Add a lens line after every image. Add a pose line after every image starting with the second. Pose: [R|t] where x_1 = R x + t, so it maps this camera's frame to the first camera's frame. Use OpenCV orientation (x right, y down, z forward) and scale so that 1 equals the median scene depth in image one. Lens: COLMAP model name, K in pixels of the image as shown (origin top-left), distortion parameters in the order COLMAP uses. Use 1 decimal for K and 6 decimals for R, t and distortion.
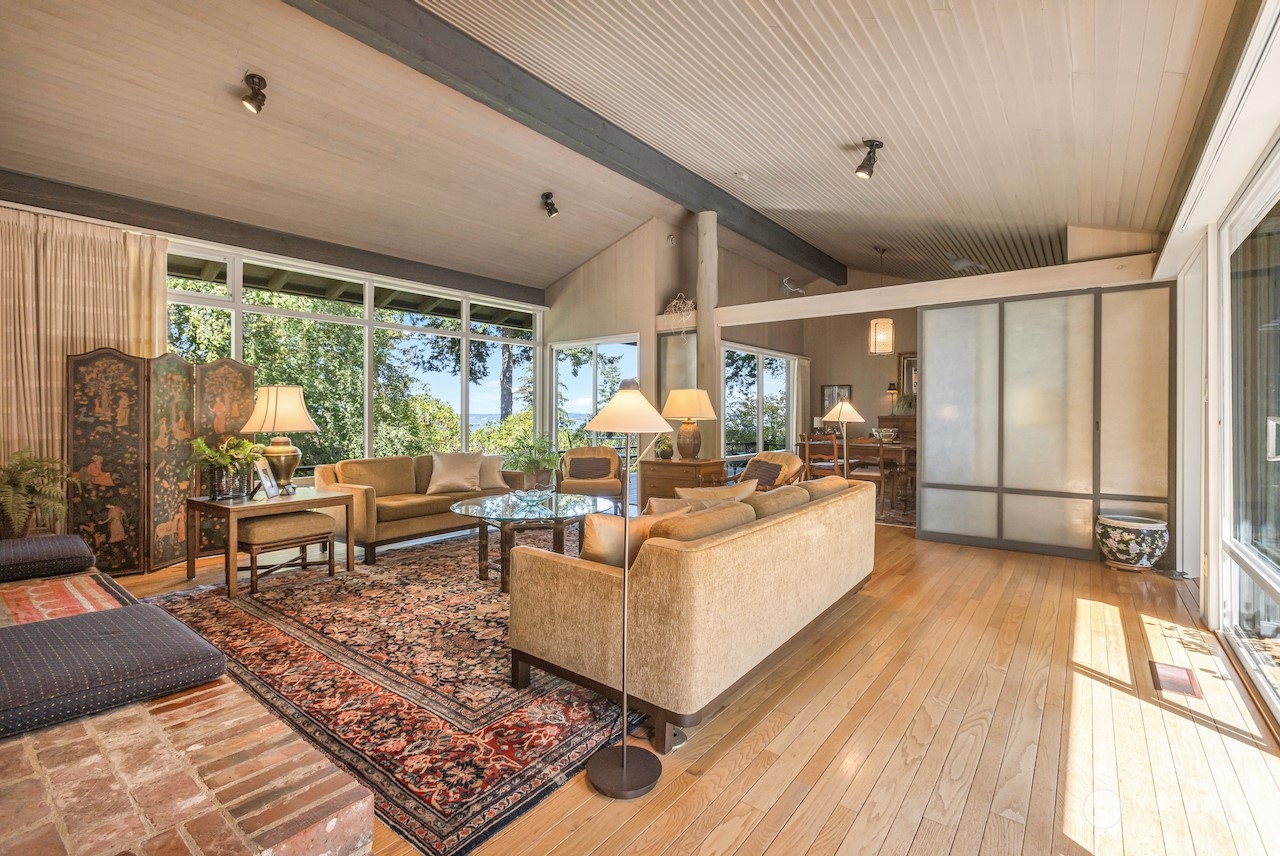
lens RADIAL K [[585.2, 0, 636.4], [0, 585.2, 422.7], [0, 0, 1]] dist [-0.013756, 0.004397]
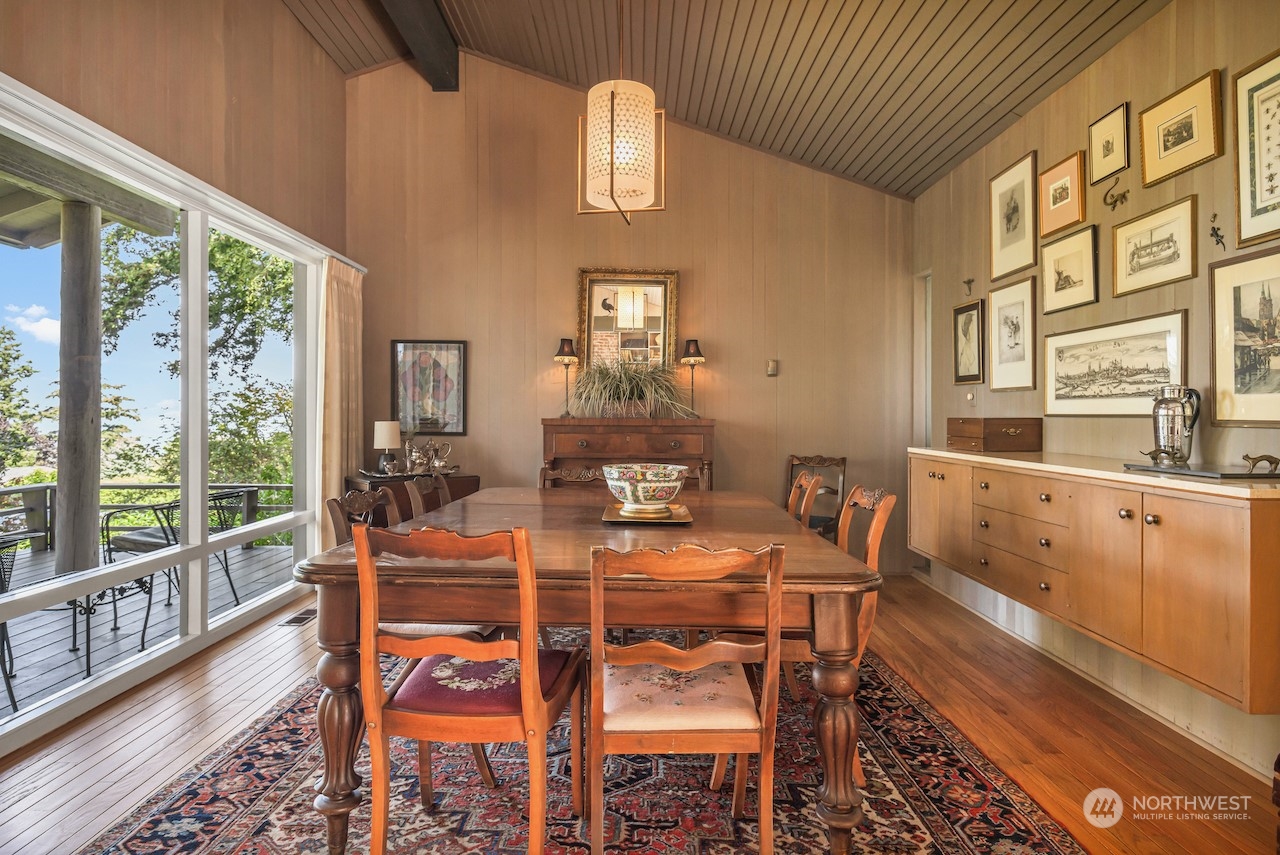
lens RADIAL K [[749.3, 0, 636.5], [0, 749.3, 421.3], [0, 0, 1]] dist [-0.020939, 0.017984]
pose [[0.795544, 0.006826, 0.605857, 0.063612], [-0.002925, 0.999968, -0.007425, -0.002363], [-0.605888, 0.004135, 0.795539, 0.221807]]
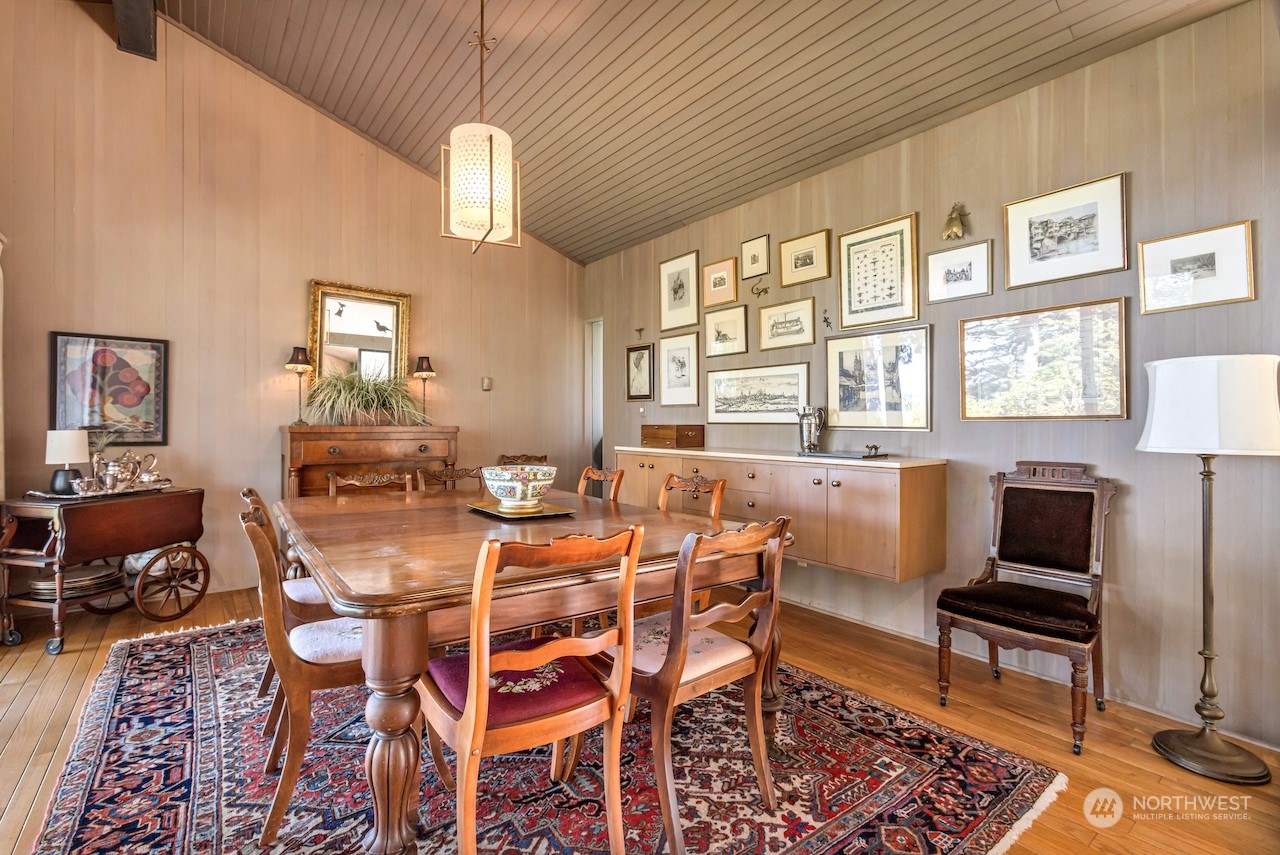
lens RADIAL K [[585.2, 0, 641.9], [0, 585.2, 423.2], [0, 0, 1]] dist [-0.013756, 0.004397]
pose [[0.242919, 0.009415, 0.970001, 0.038540], [0.006974, 0.999910, -0.011452, -0.002920], [-0.970022, 0.009547, 0.242832, 0.267290]]
